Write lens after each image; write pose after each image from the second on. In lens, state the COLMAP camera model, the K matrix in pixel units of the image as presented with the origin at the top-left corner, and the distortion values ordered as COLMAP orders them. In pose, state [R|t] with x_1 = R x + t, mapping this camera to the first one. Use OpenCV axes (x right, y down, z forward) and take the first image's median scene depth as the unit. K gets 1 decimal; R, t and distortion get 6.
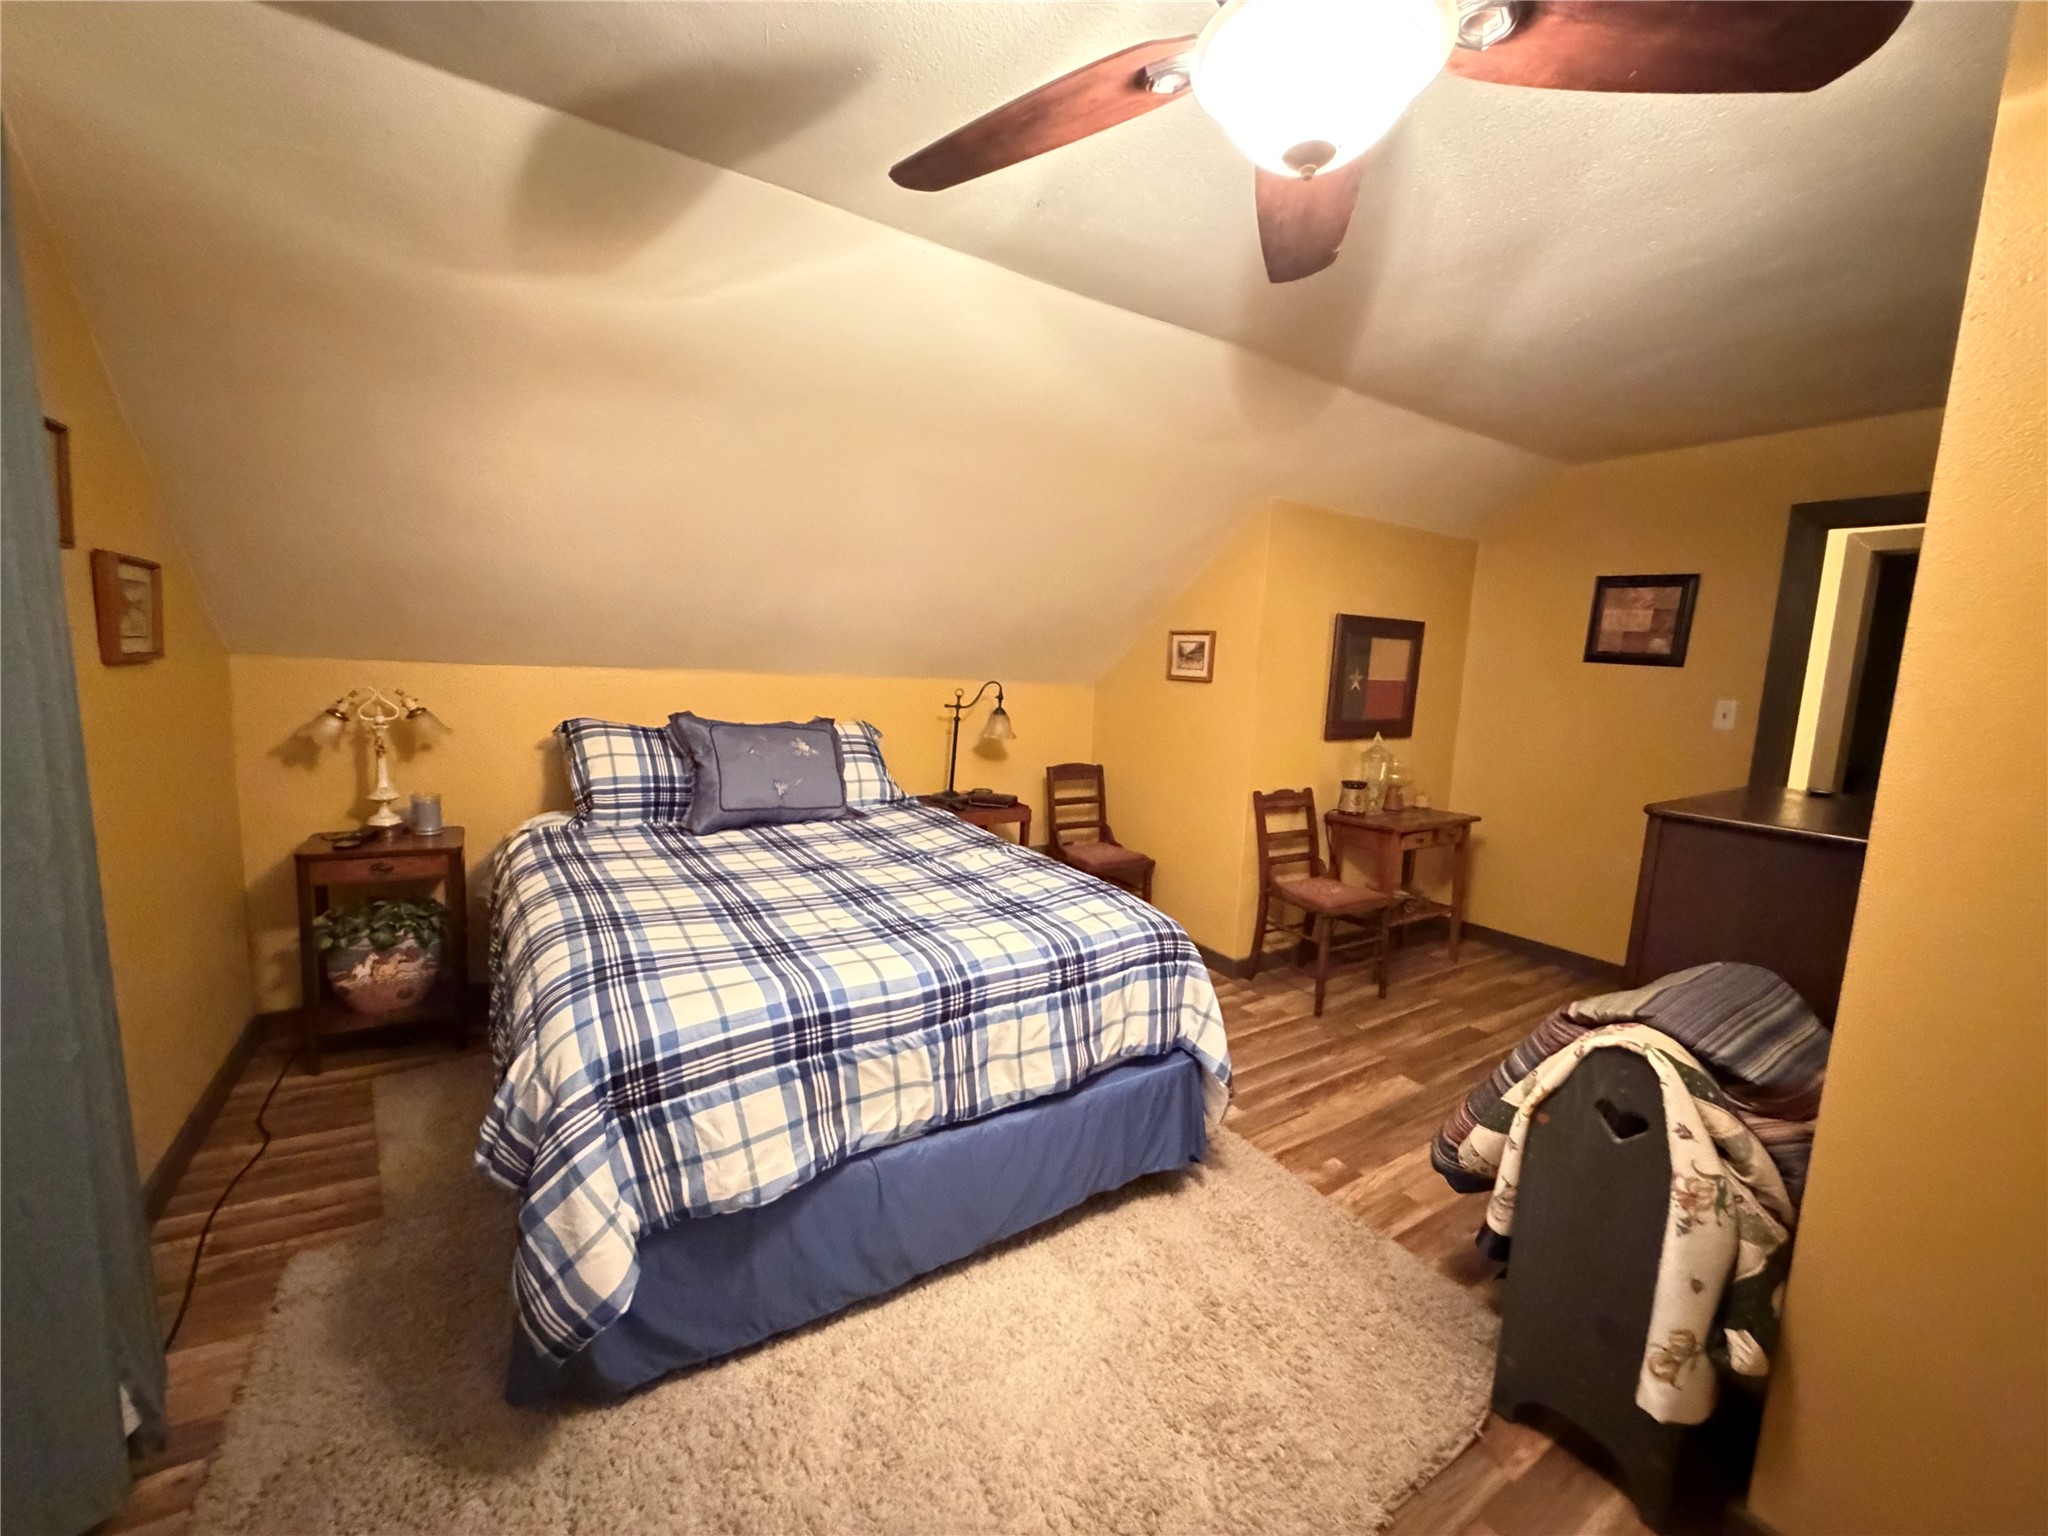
lens RADIAL K [[819.2, 0, 1018.5], [0, 819.2, 771.0], [0, 0, 1]] dist [-0.001725, 0.000161]
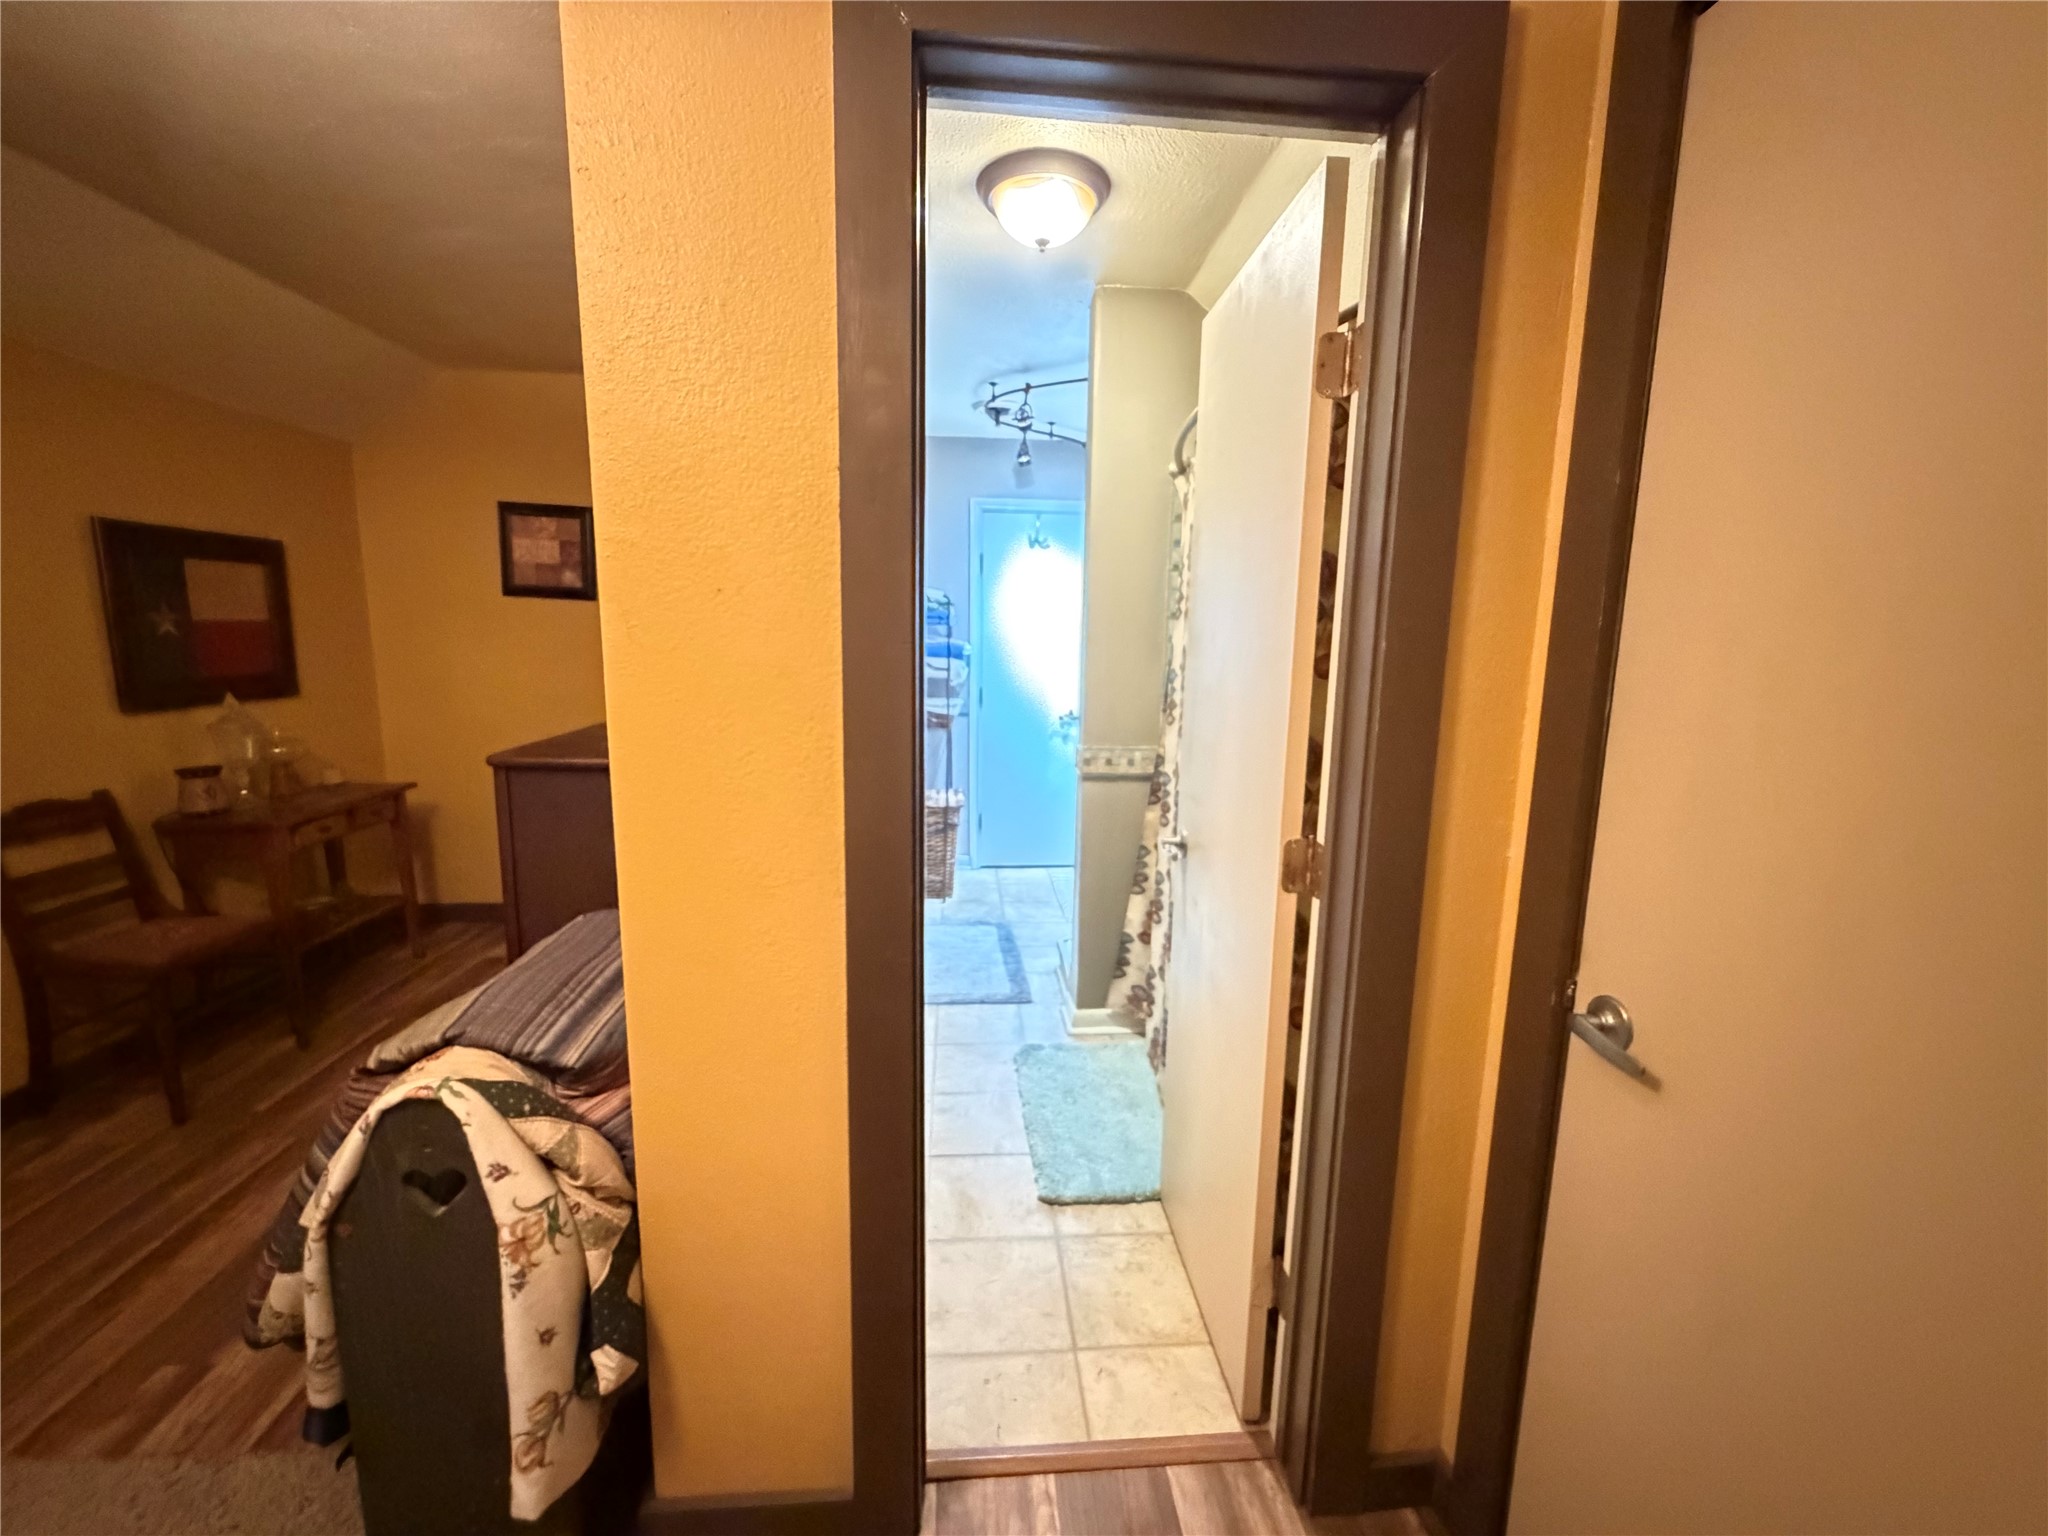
lens RADIAL K [[819.2, 0, 1025.9], [0, 819.2, 763.7], [0, 0, 1]] dist [-0.001725, 0.000161]
pose [[0.473661, -0.171017, 0.863944, 0.359867], [0.118414, 0.984425, 0.129946, 0.006328], [-0.872710, 0.040753, 0.486534, 0.121691]]
